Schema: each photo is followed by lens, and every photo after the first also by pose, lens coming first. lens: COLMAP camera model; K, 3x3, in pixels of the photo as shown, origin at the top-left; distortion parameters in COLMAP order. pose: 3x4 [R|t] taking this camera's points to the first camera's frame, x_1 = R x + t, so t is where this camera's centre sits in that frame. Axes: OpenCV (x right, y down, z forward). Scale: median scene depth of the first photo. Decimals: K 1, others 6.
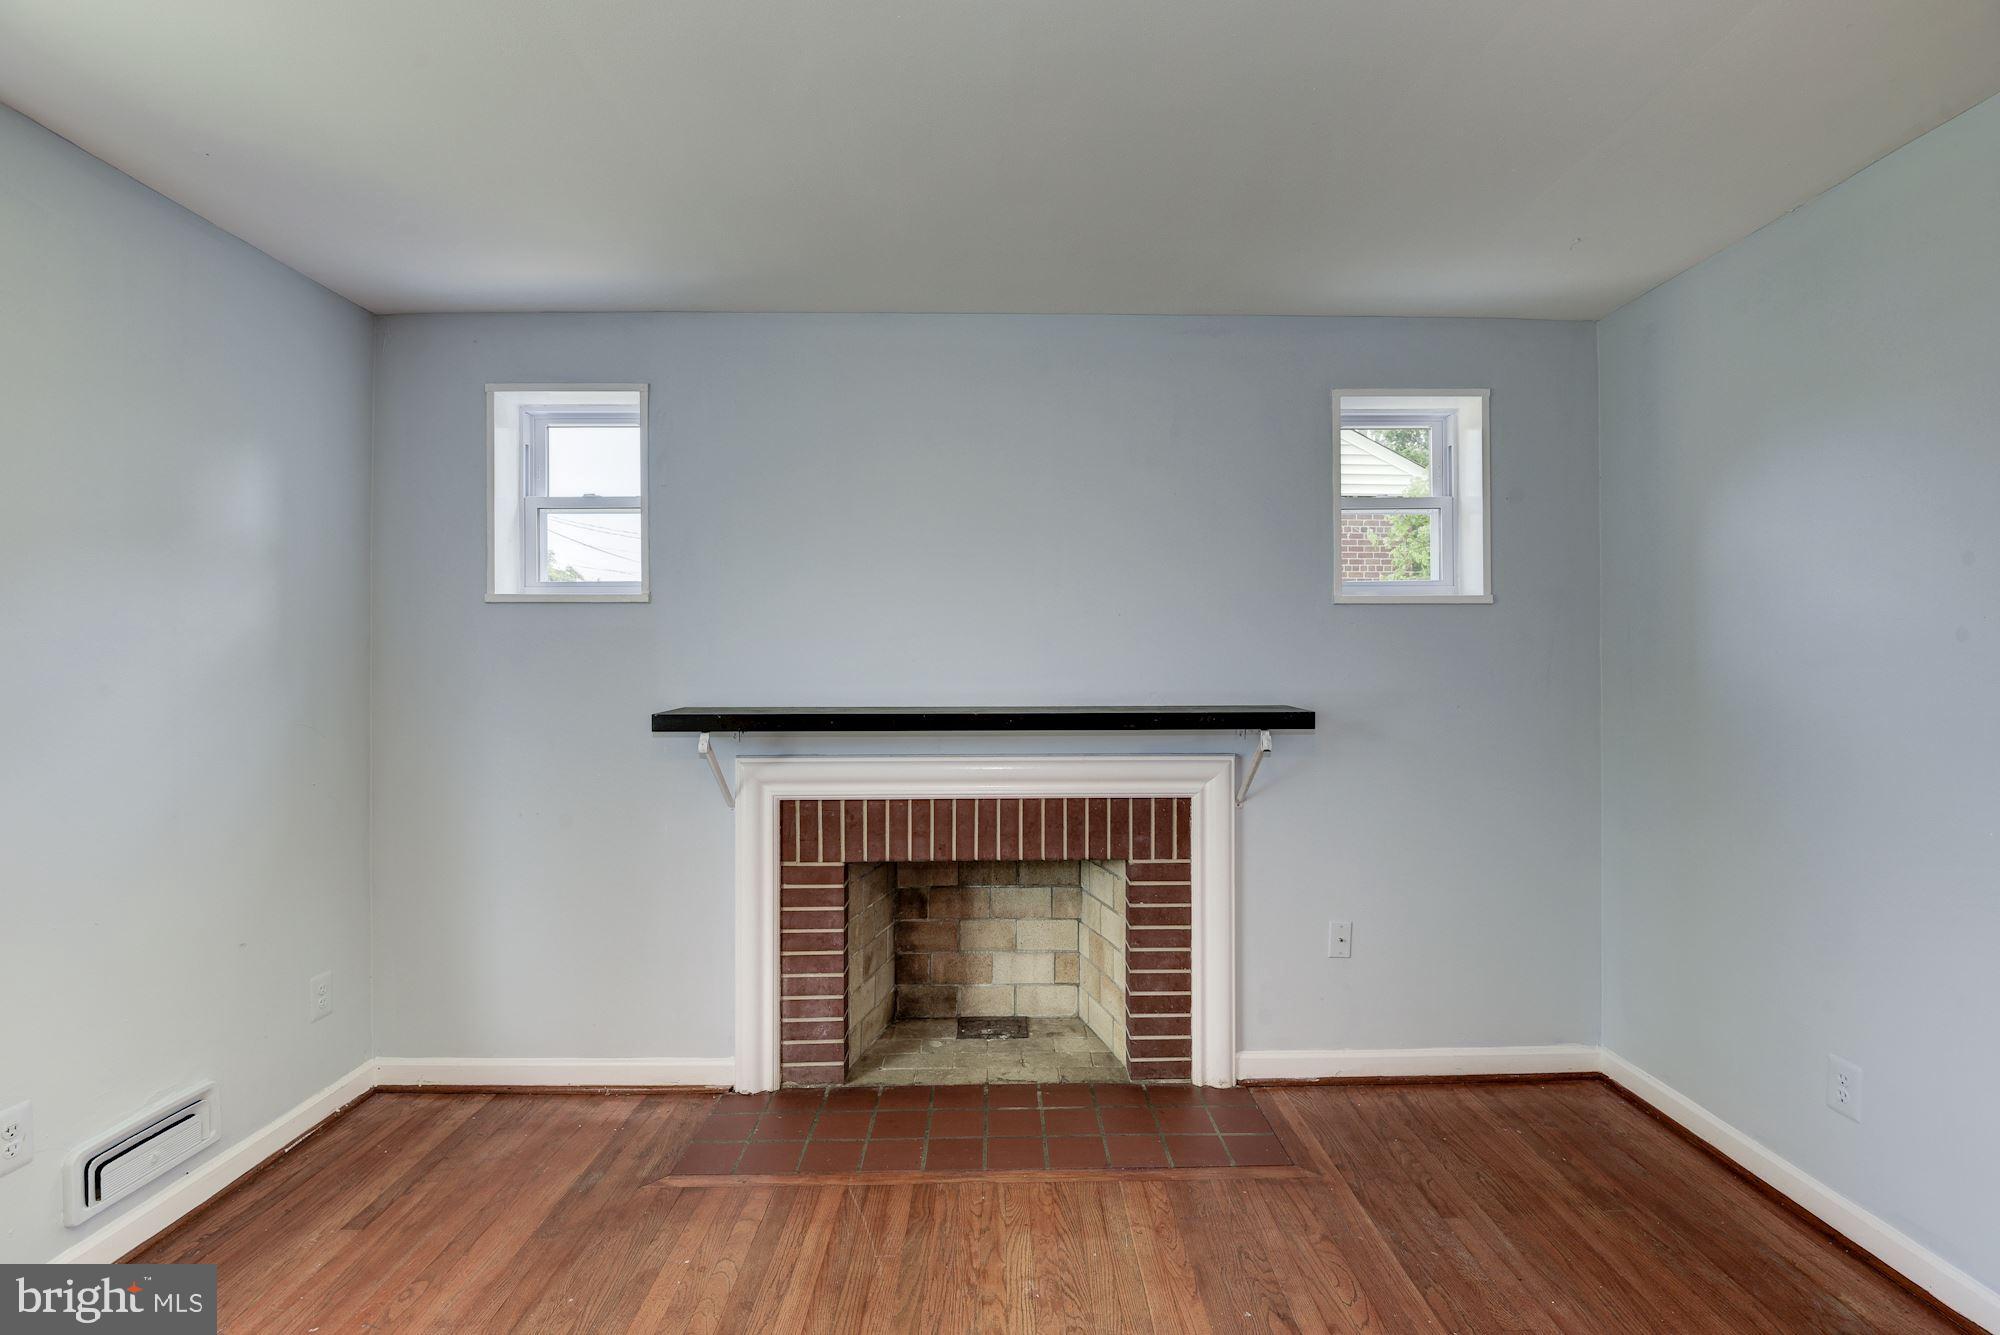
lens RADIAL K [[903.8, 0, 1011.8], [0, 903.8, 667.8], [0, 0, 1]] dist [0.016852, -0.031372]
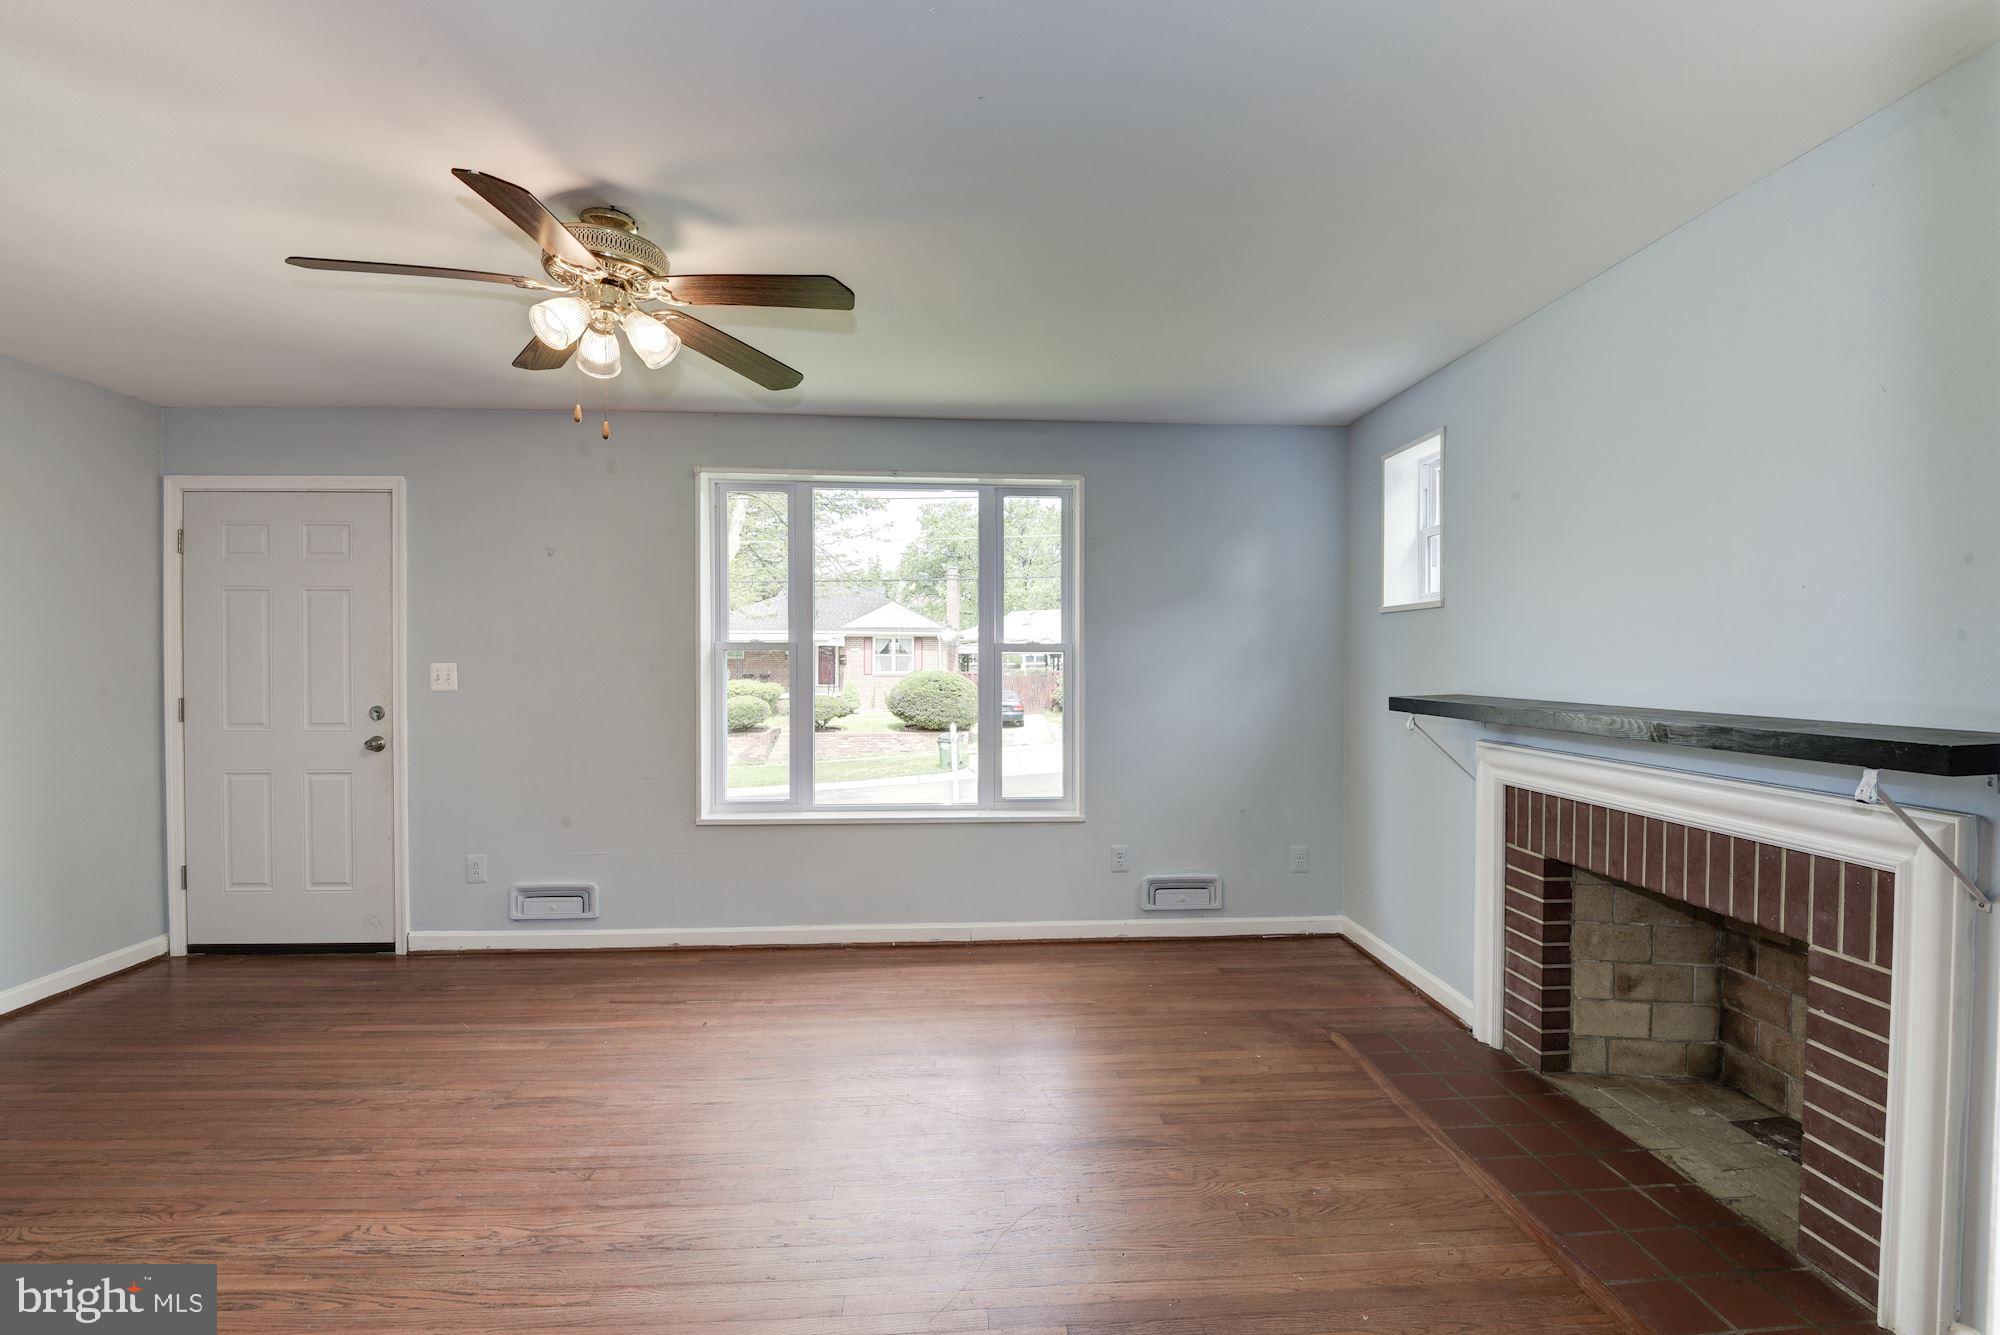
lens RADIAL K [[910.9, 0, 1010.1], [0, 910.9, 668.2], [0, 0, 1]] dist [0.008861, -0.023057]
pose [[0.044782, 0.014208, -0.998896, 0.789371], [0.001283, 0.999897, 0.014280, -0.007758], [0.998996, -0.001921, 0.044759, 0.362701]]
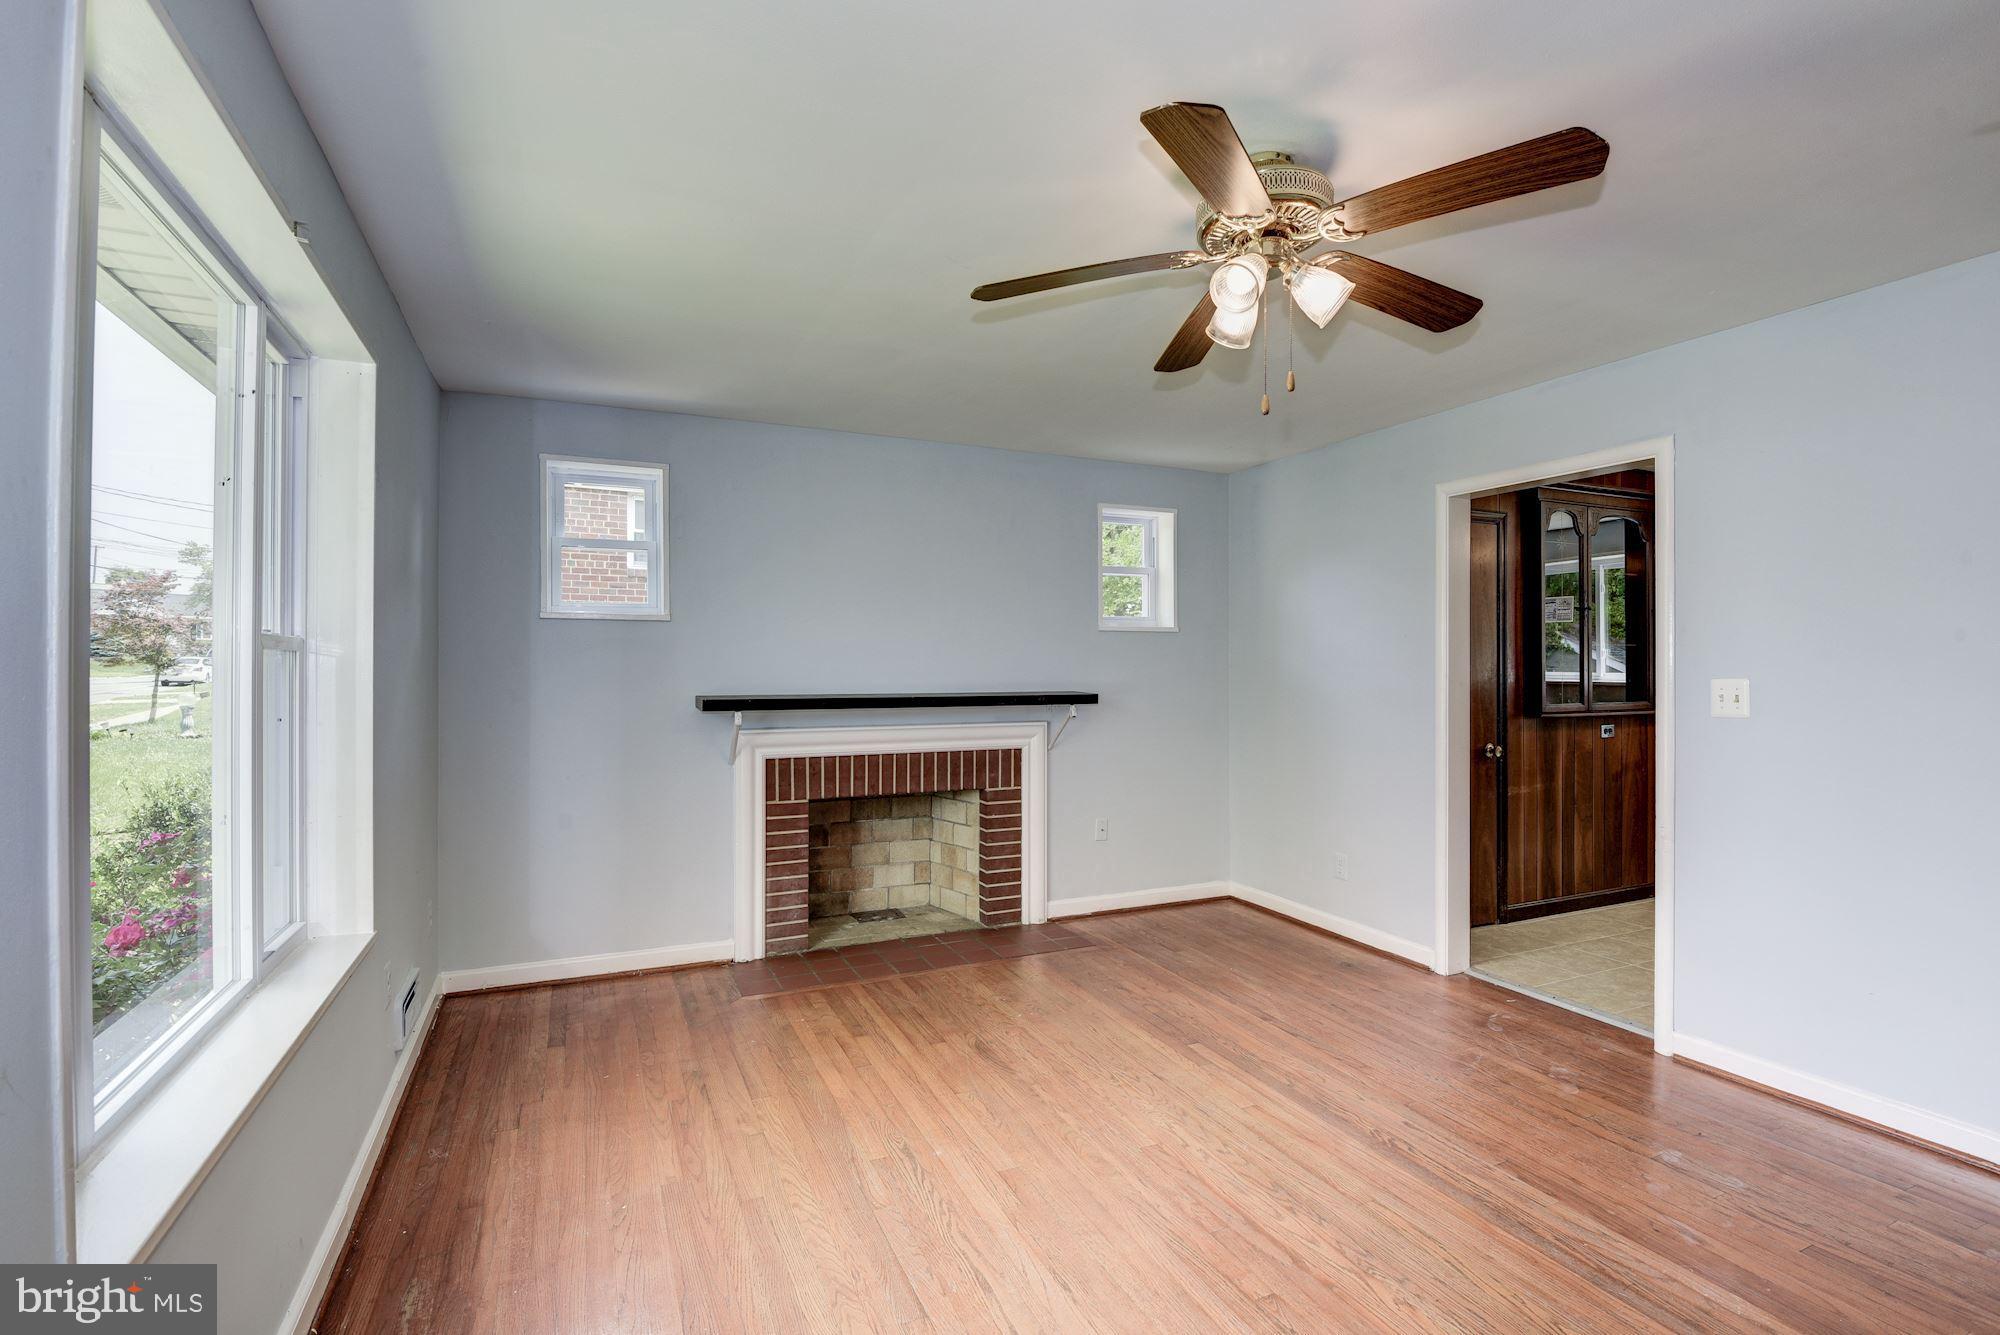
lens RADIAL K [[940.4, 0, 1018.4], [0, 940.4, 660.5], [0, 0, 1]] dist [-0.000681, -0.012146]
pose [[0.913538, 0.005086, 0.406721, -0.495985], [-0.002897, 0.999978, -0.005997, -0.003905], [-0.406742, 0.004301, 0.913533, -0.540948]]
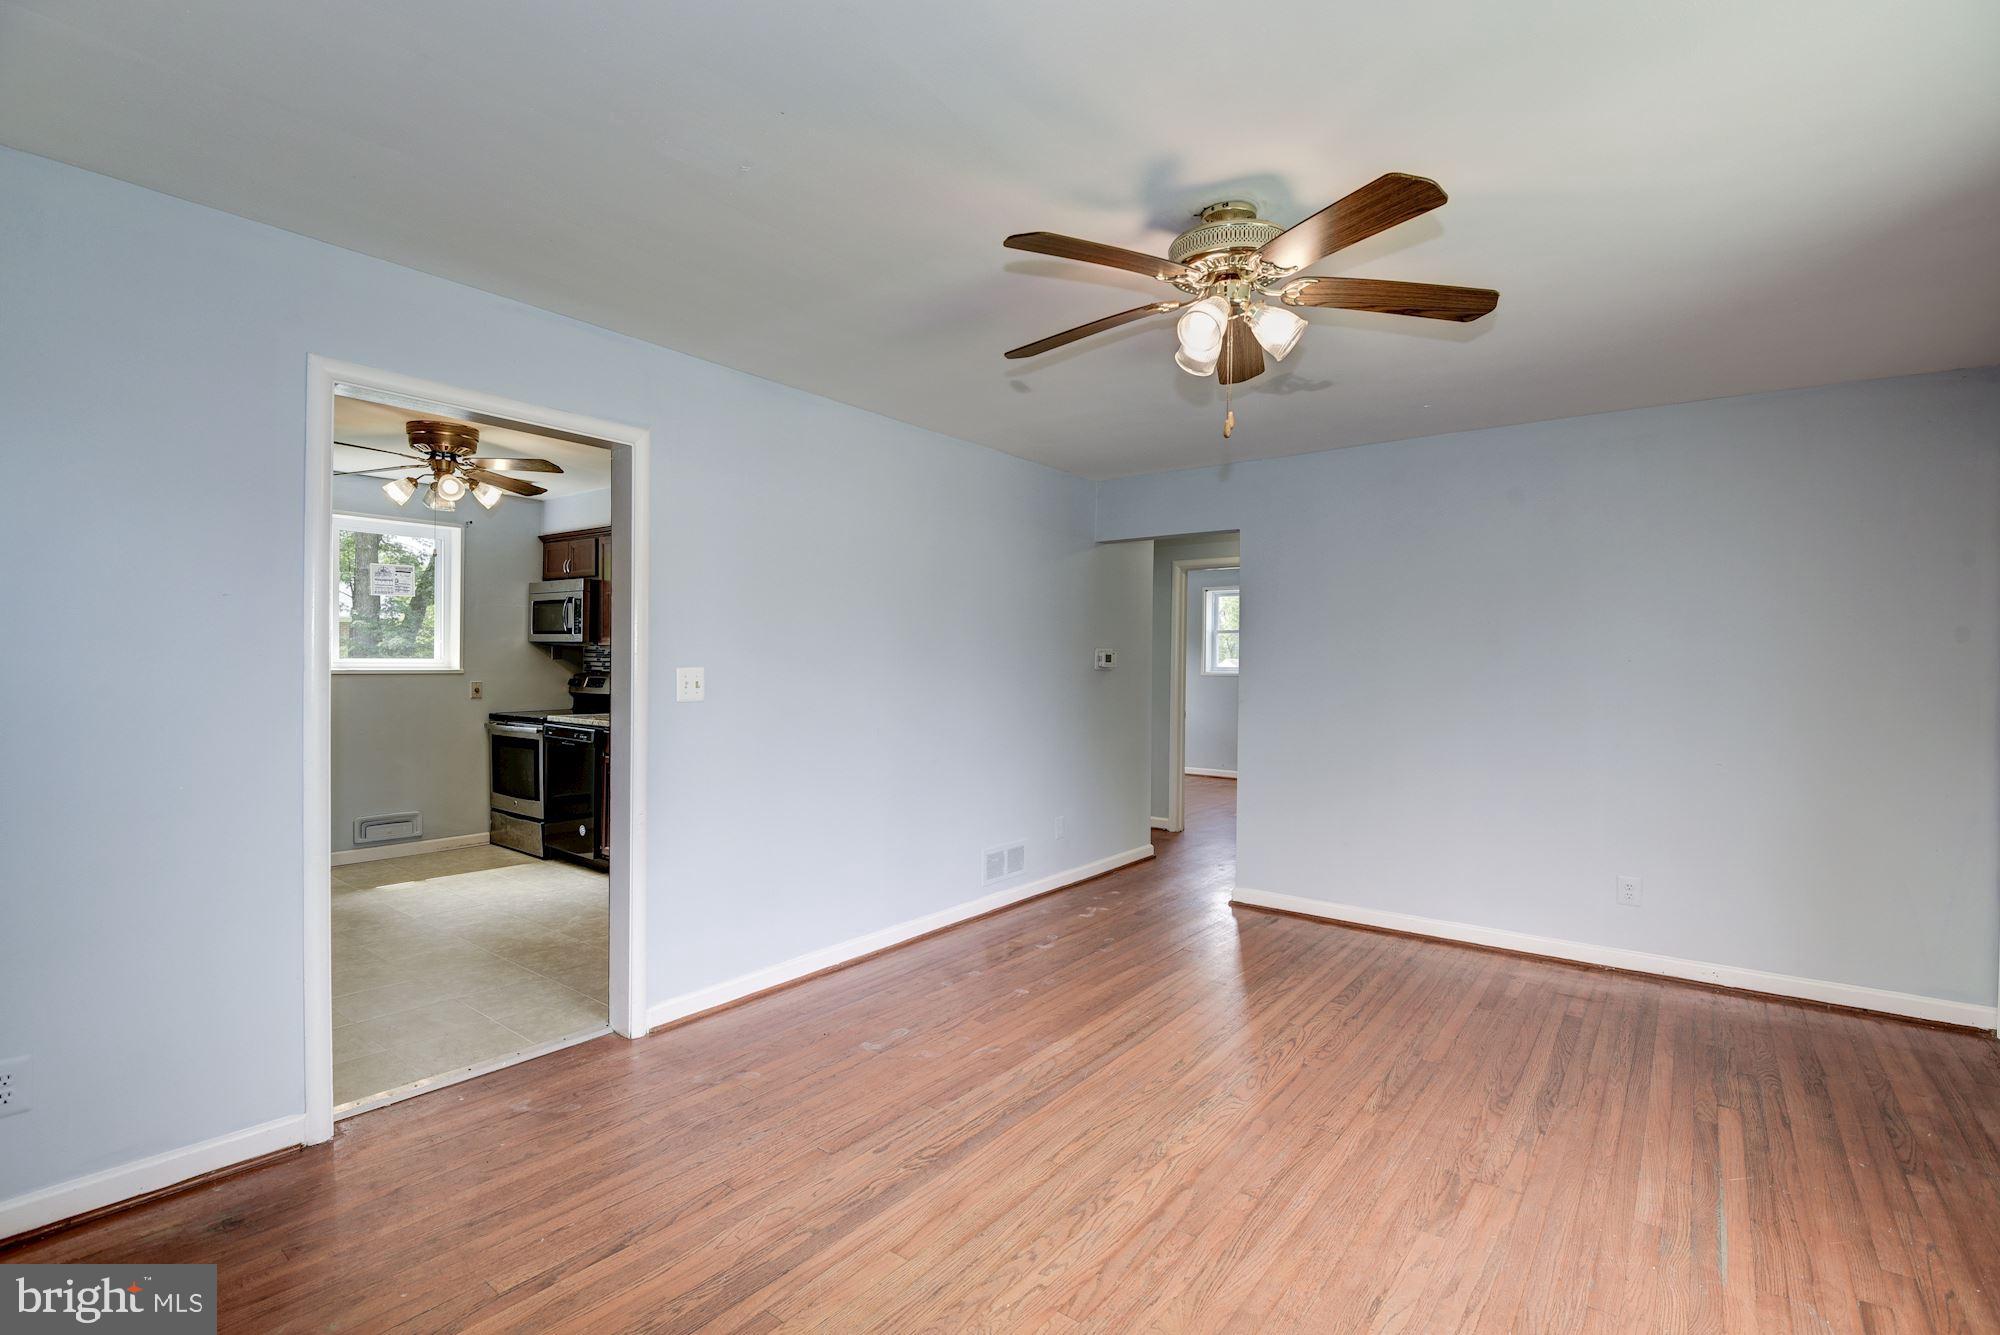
lens RADIAL K [[910.9, 0, 1010.1], [0, 910.9, 668.2], [0, 0, 1]] dist [0.008861, -0.023057]
pose [[-0.783557, -0.011685, 0.621210, -0.370571], [-0.009518, 0.999932, 0.006802, -0.002435], [-0.621247, -0.000583, -0.783614, 0.775037]]
